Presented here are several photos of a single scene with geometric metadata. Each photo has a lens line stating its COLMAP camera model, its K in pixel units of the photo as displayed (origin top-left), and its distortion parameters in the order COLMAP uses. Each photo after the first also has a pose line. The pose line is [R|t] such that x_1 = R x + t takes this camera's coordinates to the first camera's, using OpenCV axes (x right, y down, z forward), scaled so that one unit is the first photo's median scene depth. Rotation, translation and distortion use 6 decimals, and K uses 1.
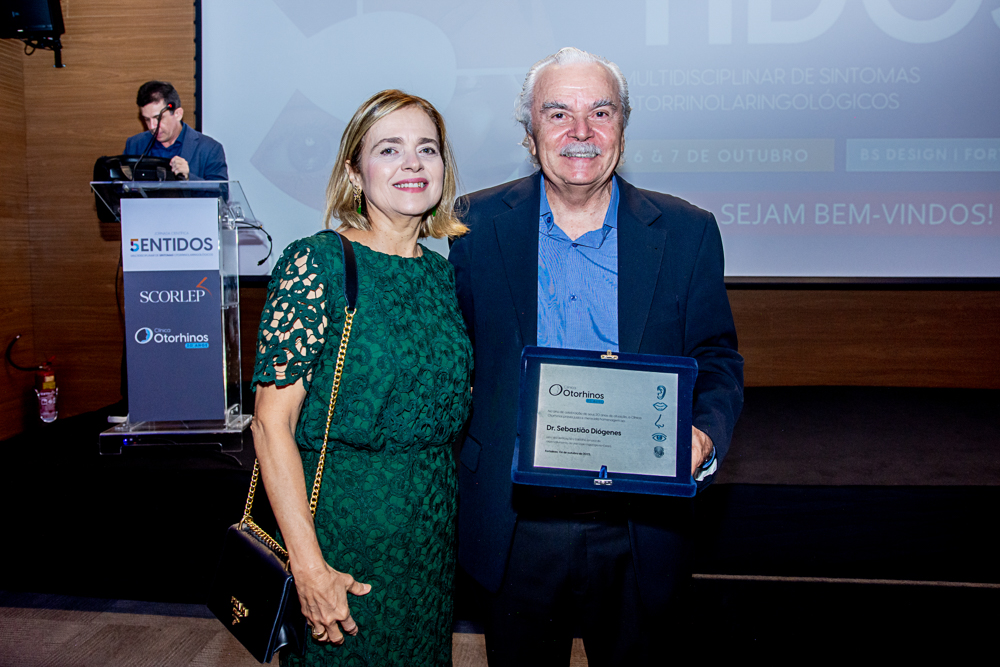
lens RADIAL K [[803.4, 0, 501.0], [0, 803.4, 308.7], [0, 0, 1]] dist [-0.085875, 0.076159]
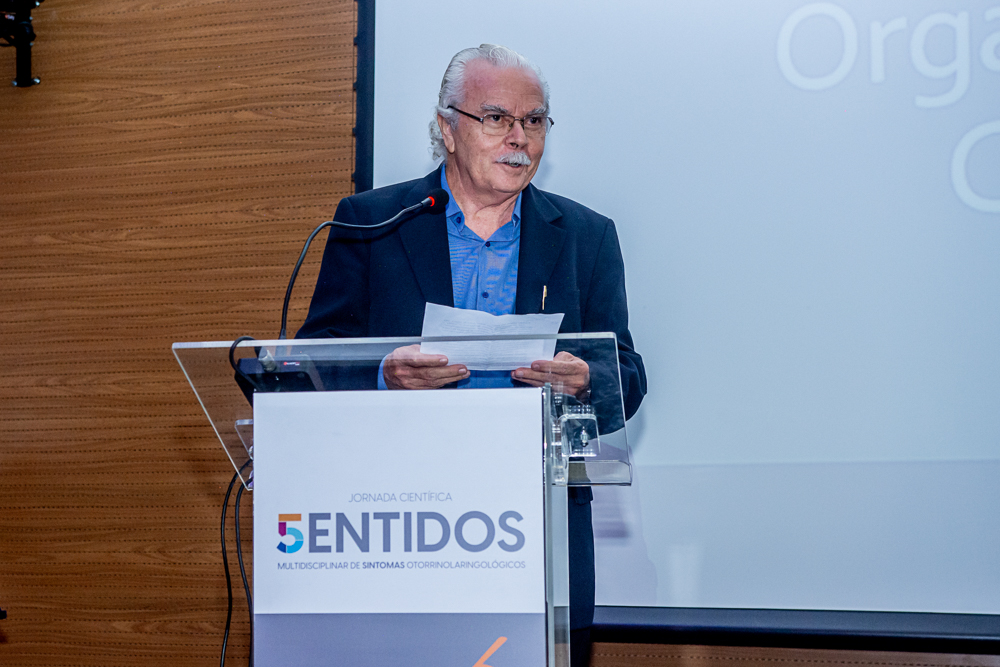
lens RADIAL K [[1808.6, 0, 389.1], [0, 1808.6, 338.6], [0, 0, 1]] dist [0.136495, 0.080249]
pose [[0.963904, -0.026764, -0.264900, -0.220405], [-0.018696, 0.985675, -0.167615, -0.034477], [0.265592, 0.166517, 0.949596, 0.282524]]
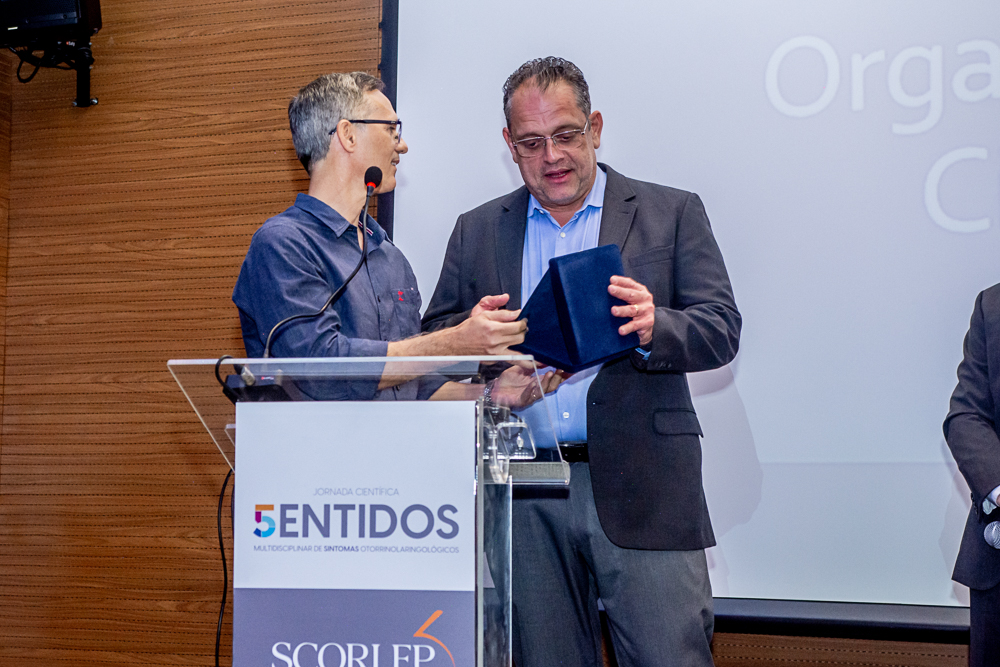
lens RADIAL K [[1866.2, 0, 357.9], [0, 1866.2, 327.6], [0, 0, 1]] dist [0.138506, -0.073674]
pose [[0.942934, -0.019730, -0.332395, -0.110402], [-0.037045, 0.985830, -0.163604, -0.024934], [0.330913, 0.166582, 0.928842, 0.142233]]
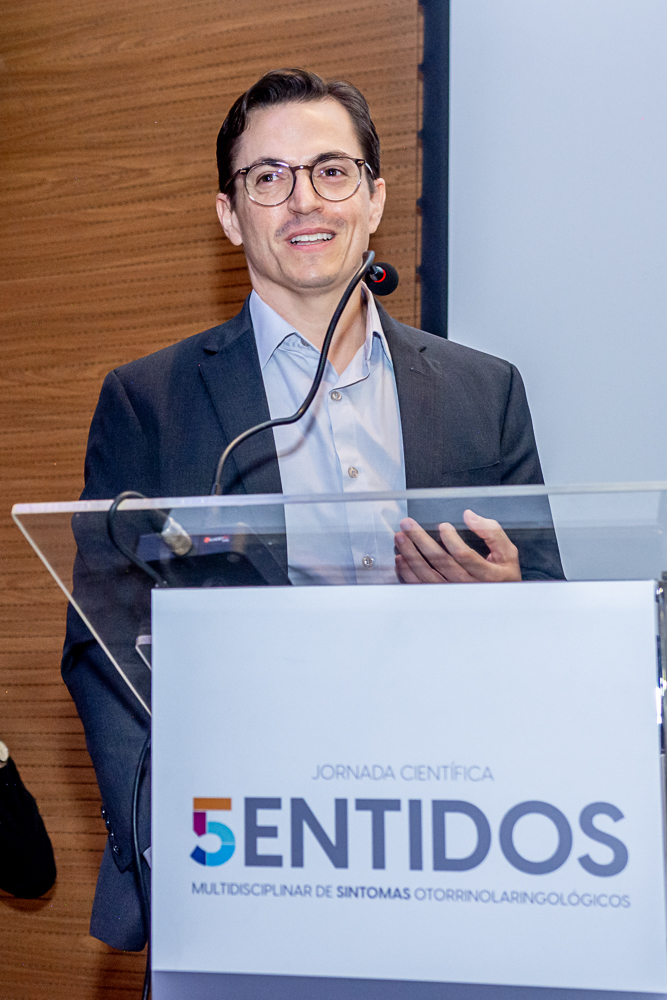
lens RADIAL K [[2378.1, 0, 56.8], [0, 2378.1, 417.6], [0, 0, 1]] dist [0.079583, 0.381000]
pose [[0.888054, -0.054344, -0.456516, -0.226700], [-0.047974, 0.976614, -0.209579, -0.054944], [0.457229, 0.208018, 0.864679, 0.461401]]
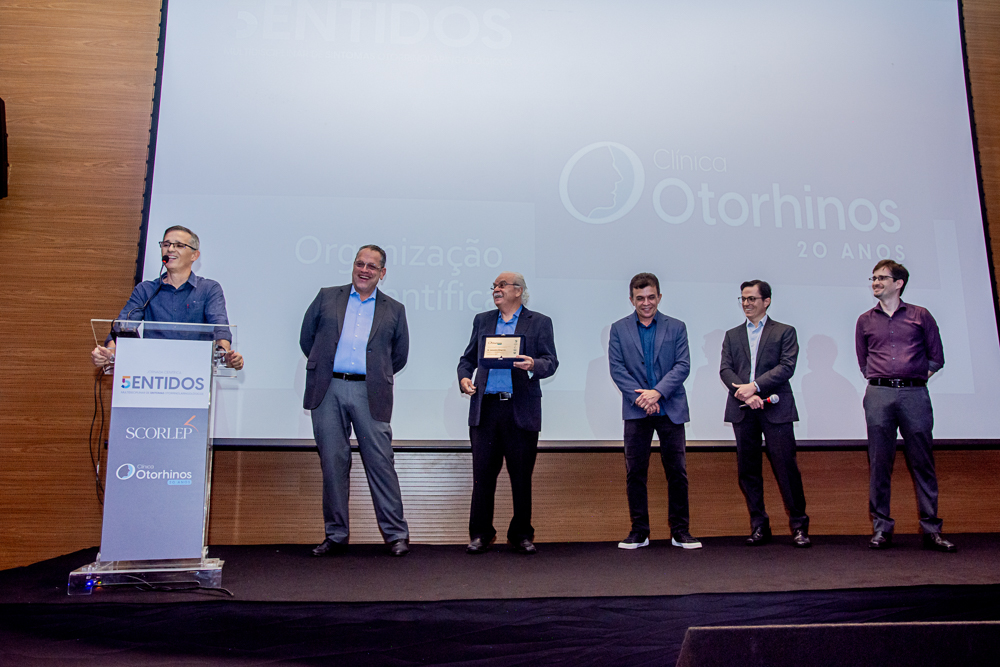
lens RADIAL K [[803.4, 0, 501.0], [0, 803.4, 308.7], [0, 0, 1]] dist [-0.085875, 0.076159]
pose [[0.981608, 0.037534, 0.187179, -0.177271], [0.011444, 0.967149, -0.253951, 0.093777], [-0.190562, 0.251423, 0.948932, -0.096950]]
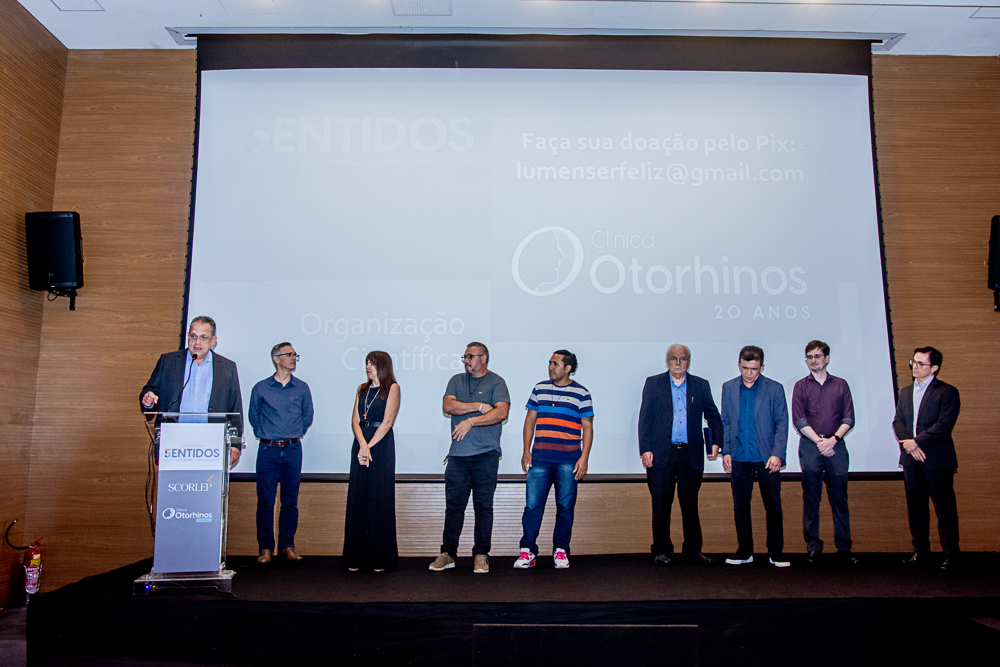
lens RADIAL K [[827.5, 0, 496.2], [0, 827.5, 311.7], [0, 0, 1]] dist [-0.079218, 0.088466]
pose [[0.994661, 0.019216, 0.101387, 0.006746], [0.004576, 0.973330, -0.229364, 0.019377], [-0.103091, 0.228604, 0.968046, -0.664132]]
